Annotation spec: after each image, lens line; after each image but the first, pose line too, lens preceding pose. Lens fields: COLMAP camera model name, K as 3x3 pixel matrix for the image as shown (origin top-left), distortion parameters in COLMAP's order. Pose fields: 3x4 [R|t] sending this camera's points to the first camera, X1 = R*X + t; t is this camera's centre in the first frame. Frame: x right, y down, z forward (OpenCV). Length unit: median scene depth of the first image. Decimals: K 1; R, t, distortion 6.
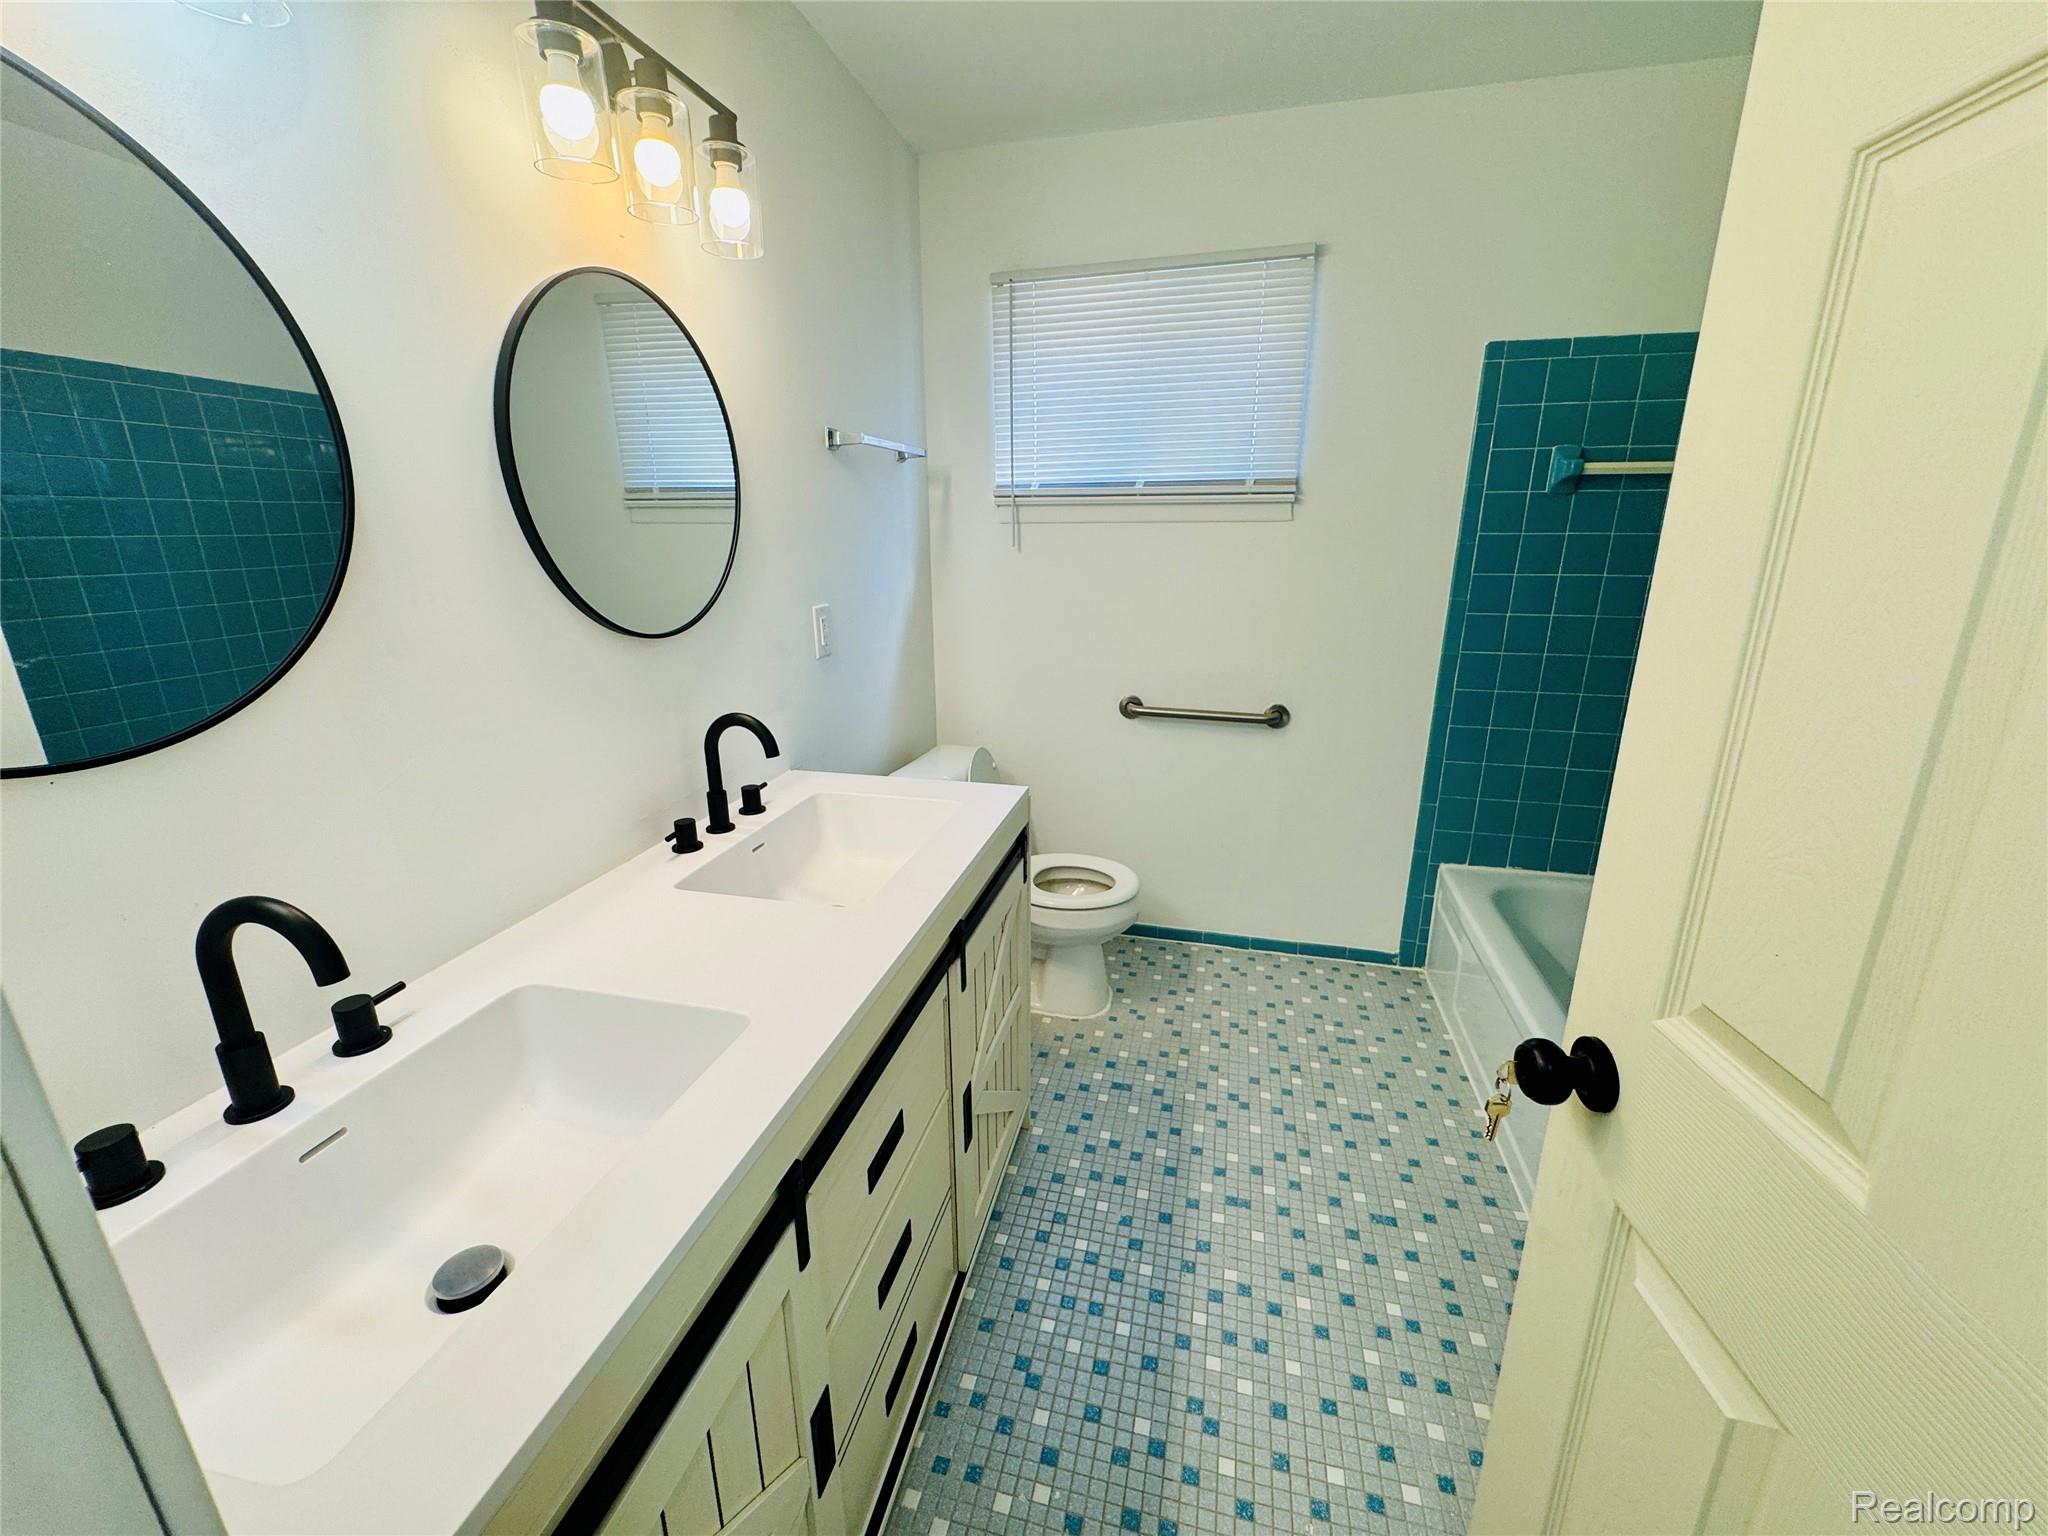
lens RADIAL K [[813.6, 0, 1024.3], [0, 813.6, 768.0], [0, 0, 1]] dist [-0.001987, -0.000020]
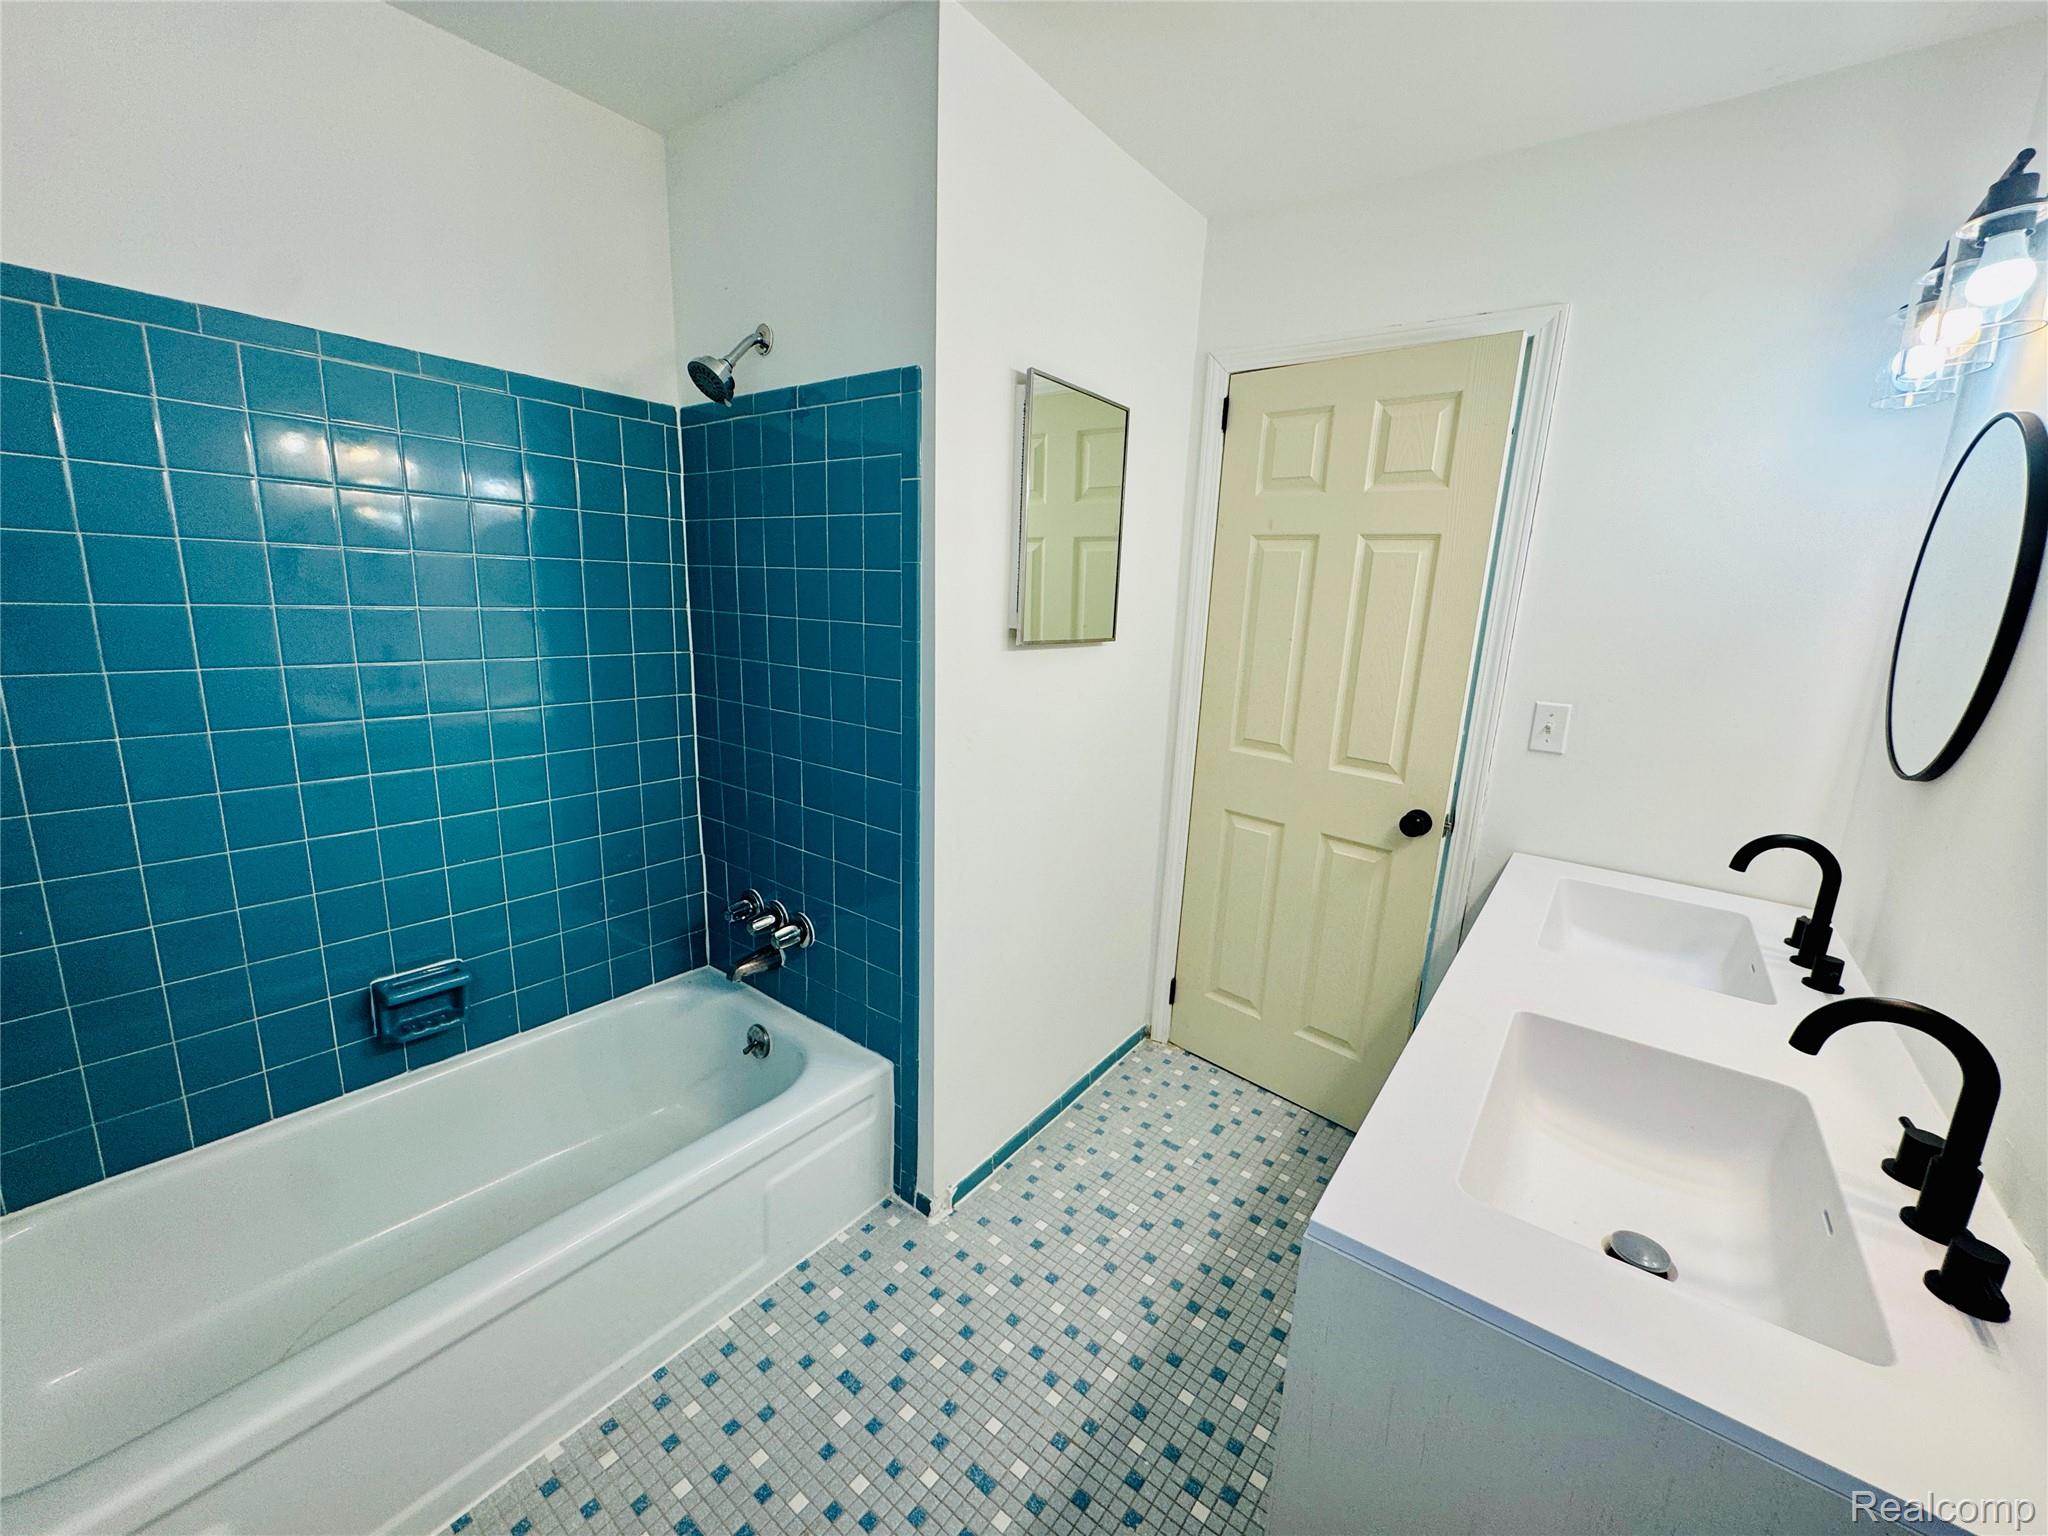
lens RADIAL K [[813.6, 0, 1024.3], [0, 813.6, 768.0], [0, 0, 1]] dist [-0.001987, -0.000020]
pose [[-0.916237, -0.111526, 0.384802, 0.003951], [0.081988, 0.887951, 0.452572, -0.468717], [-0.392158, 0.446212, -0.804429, 1.485668]]
